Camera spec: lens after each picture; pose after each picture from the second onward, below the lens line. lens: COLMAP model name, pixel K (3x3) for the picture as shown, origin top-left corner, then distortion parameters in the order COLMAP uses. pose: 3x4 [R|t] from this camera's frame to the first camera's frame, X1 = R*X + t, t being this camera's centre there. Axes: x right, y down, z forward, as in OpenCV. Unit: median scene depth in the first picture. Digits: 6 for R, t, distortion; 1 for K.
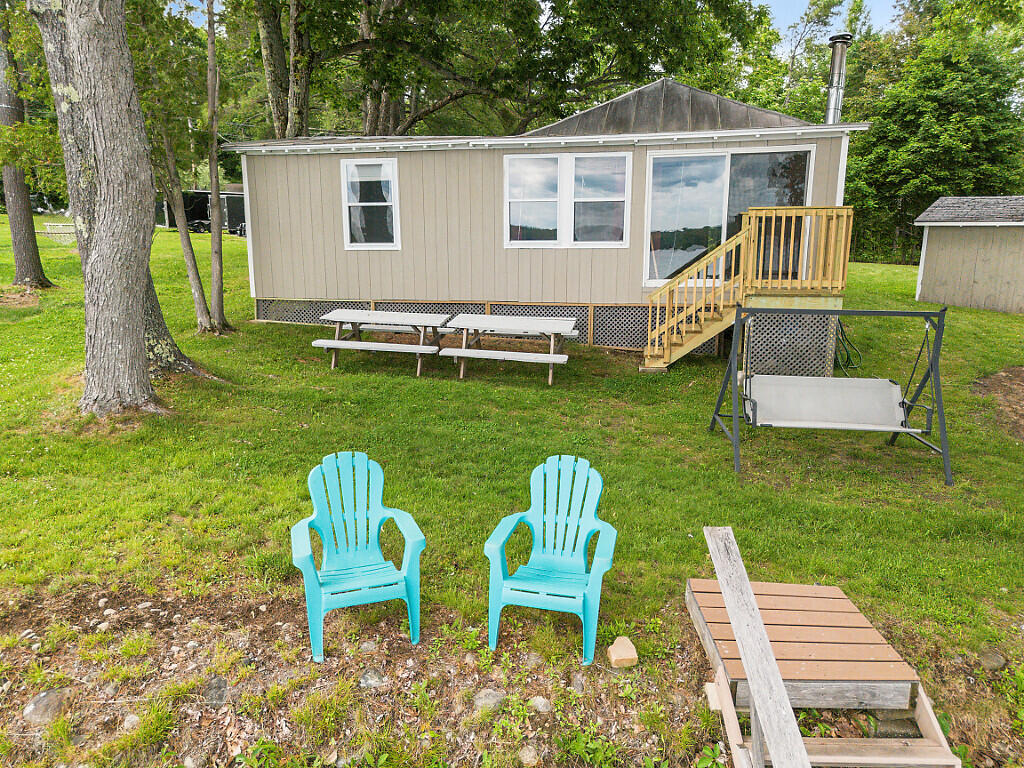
lens RADIAL K [[729.8, 0, 529.2], [0, 729.8, 388.3], [0, 0, 1]] dist [0.044455, -0.053835]
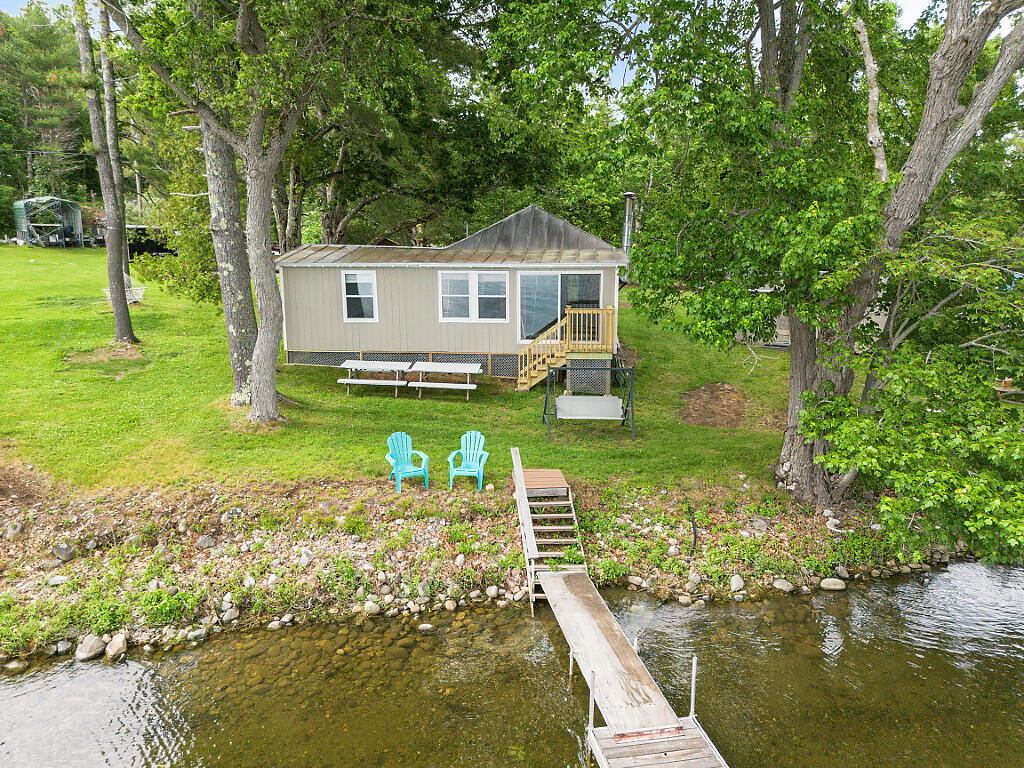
lens RADIAL K [[729.8, 0, 529.2], [0, 729.8, 388.3], [0, 0, 1]] dist [0.044455, -0.053835]
pose [[0.993596, -0.025886, 0.109987, -0.018592], [0.025532, 0.999663, 0.004625, -0.038291], [-0.110070, -0.001787, 0.993922, -0.847276]]
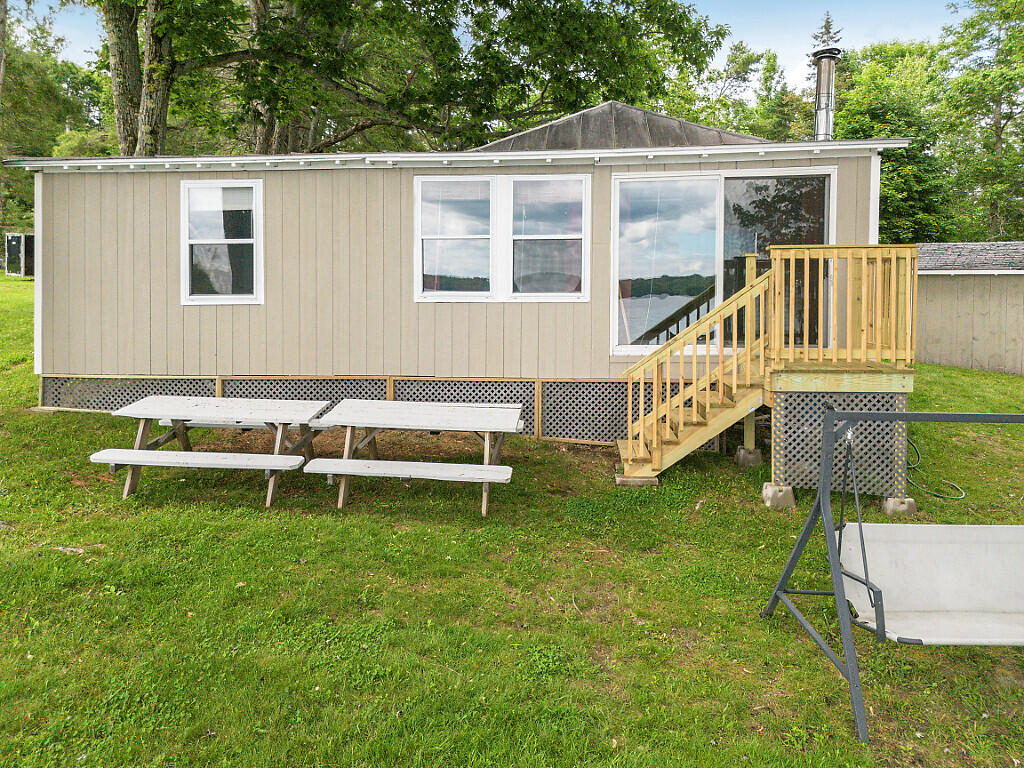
lens RADIAL K [[738.3, 0, 546.1], [0, 738.3, 293.3], [0, 0, 1]] dist [0.043350, -0.002767]
pose [[0.991340, -0.001182, 0.131316, -0.001881], [0.026463, 0.981244, -0.190944, -0.065025], [-0.128627, 0.192765, 0.972778, 0.310844]]
